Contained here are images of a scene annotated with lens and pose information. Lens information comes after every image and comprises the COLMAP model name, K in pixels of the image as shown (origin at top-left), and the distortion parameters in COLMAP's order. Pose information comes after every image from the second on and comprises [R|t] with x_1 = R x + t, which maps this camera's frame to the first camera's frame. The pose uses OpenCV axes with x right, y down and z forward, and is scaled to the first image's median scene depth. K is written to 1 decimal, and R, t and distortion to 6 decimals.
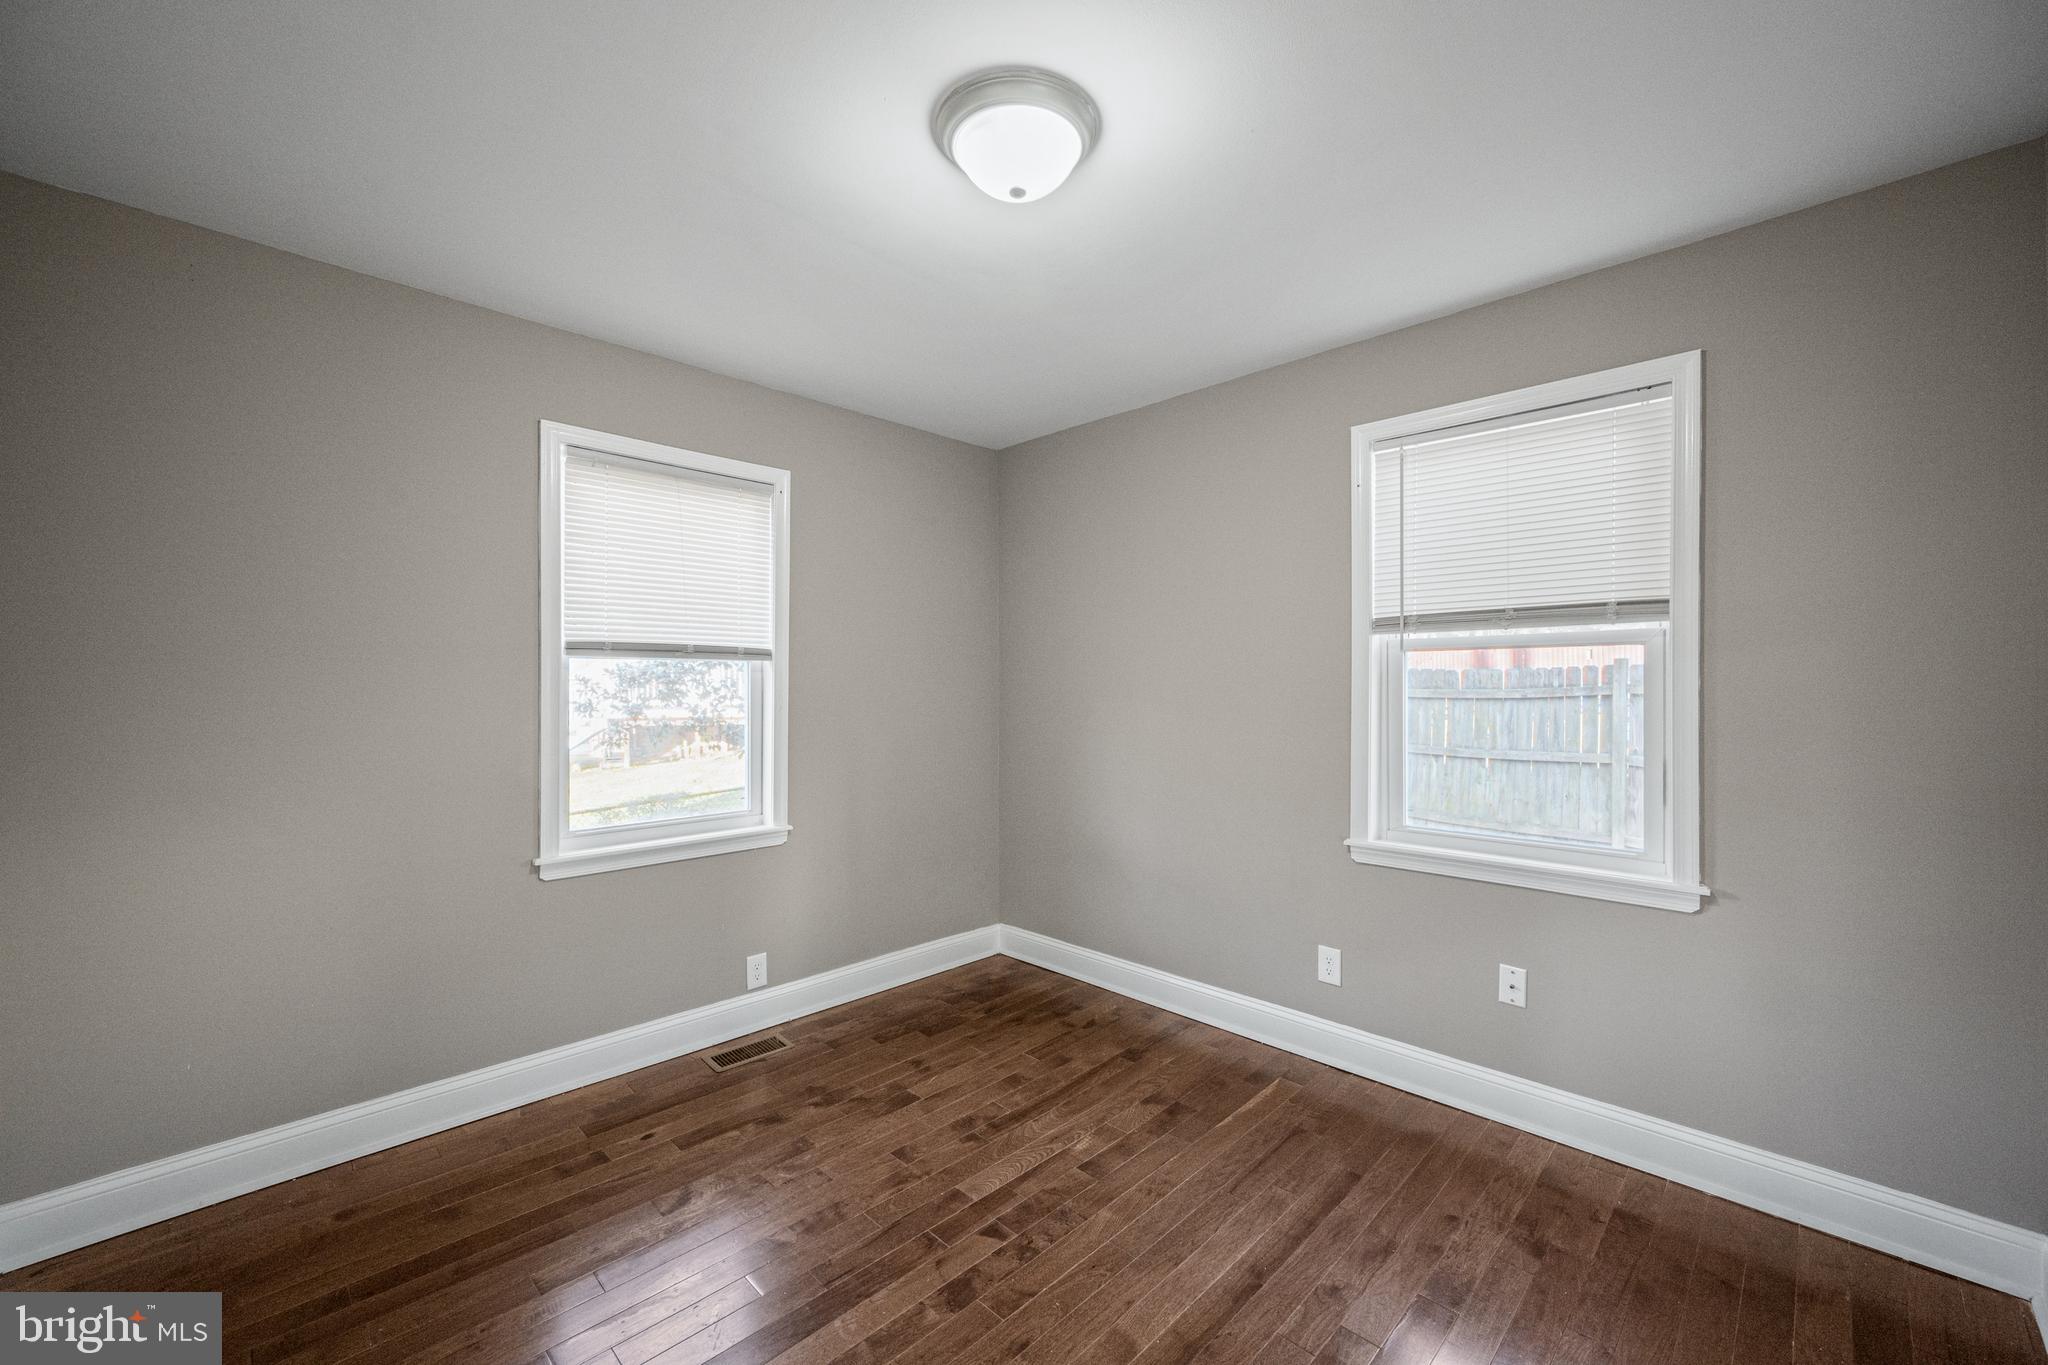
lens RADIAL K [[813.8, 0, 1024.0], [0, 813.8, 682.5], [0, 0, 1]] dist [0.000895, -0.000260]
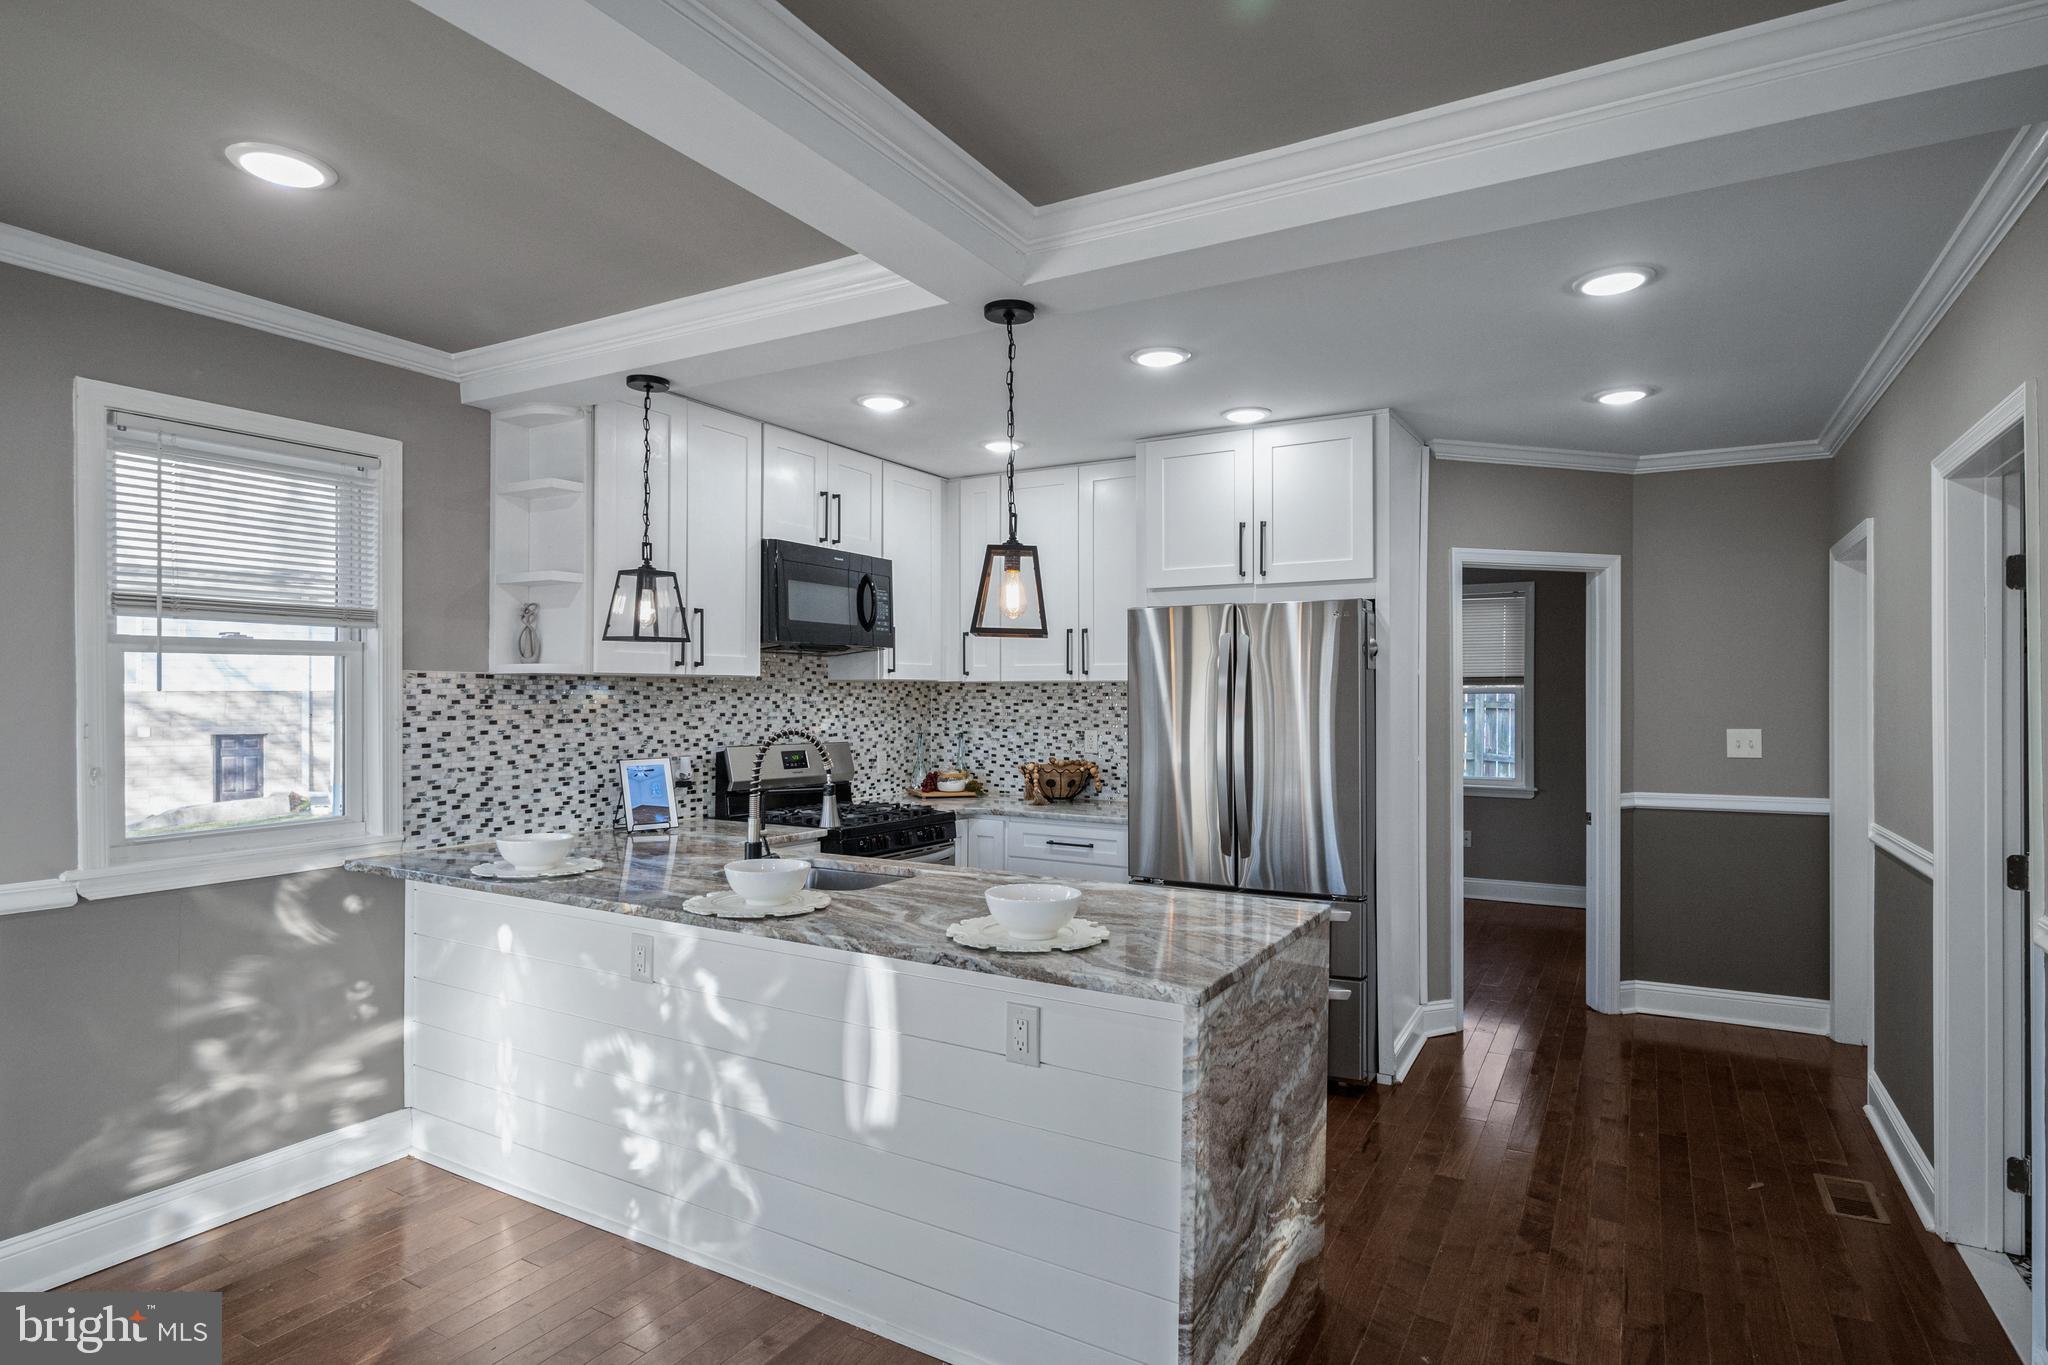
lens RADIAL K [[1073.9, 0, 1029.5], [0, 1073.9, 692.5], [0, 0, 1]] dist [-0.000406, -0.000502]
pose [[0.965876, -0.002554, 0.258993, -0.465251], [0.001840, 0.999994, 0.002997, -0.020040], [-0.258999, -0.002418, 0.965875, -0.545684]]
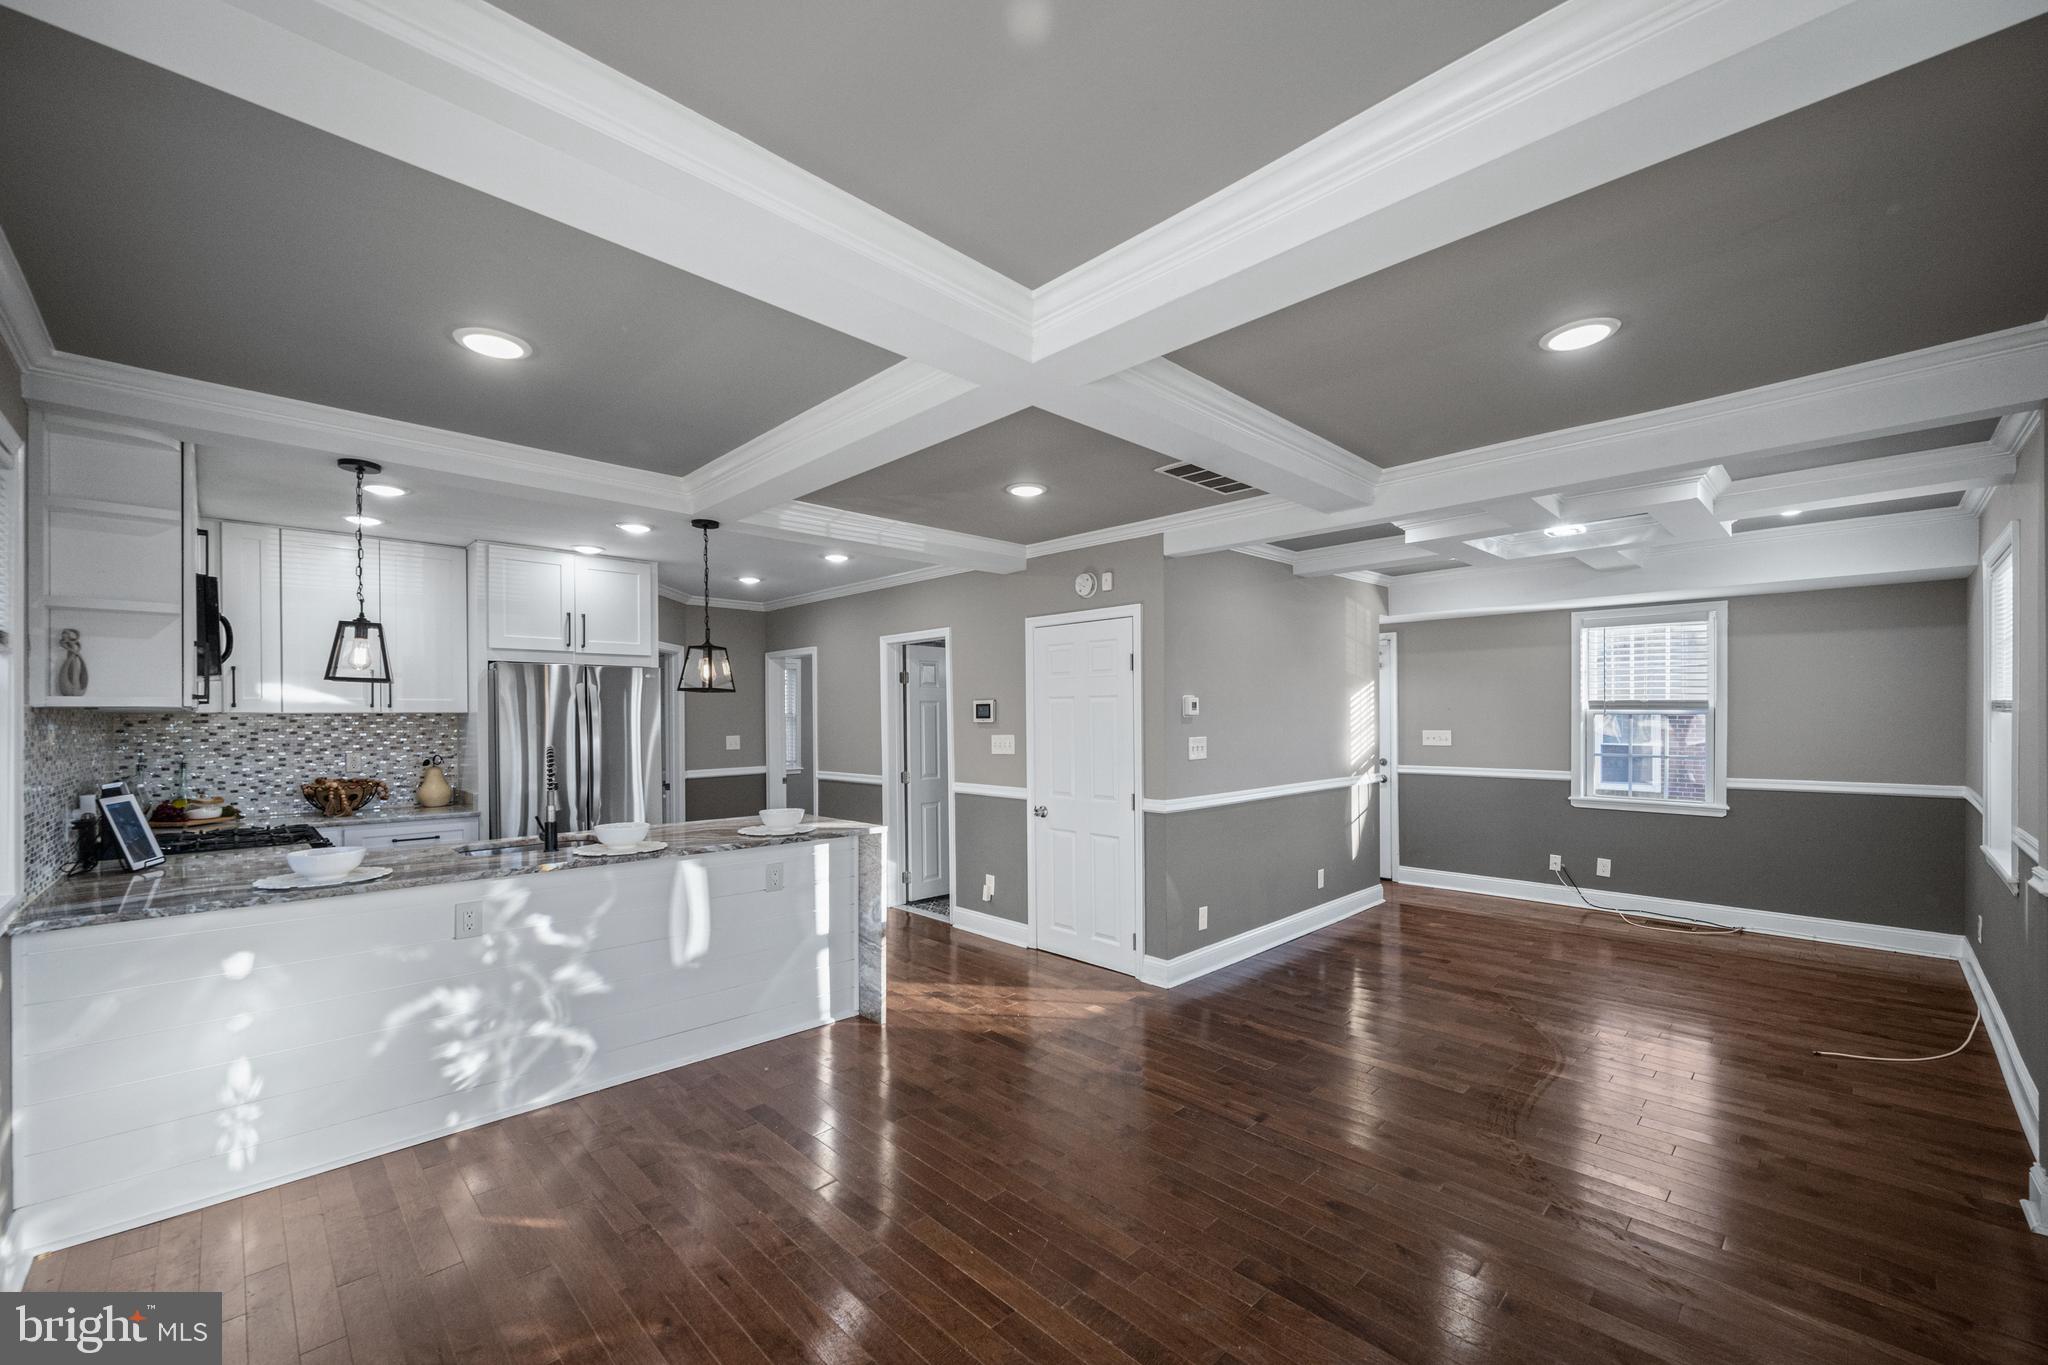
lens RADIAL K [[818.9, 0, 1012.6], [0, 818.9, 710.2], [0, 0, 1]] dist [-0.000112, -0.000121]
pose [[0.023522, 0.000519, 0.999723, -0.892156], [0.001714, 0.999998, -0.000559, -0.025766], [-0.999722, 0.001727, 0.023521, -0.408331]]
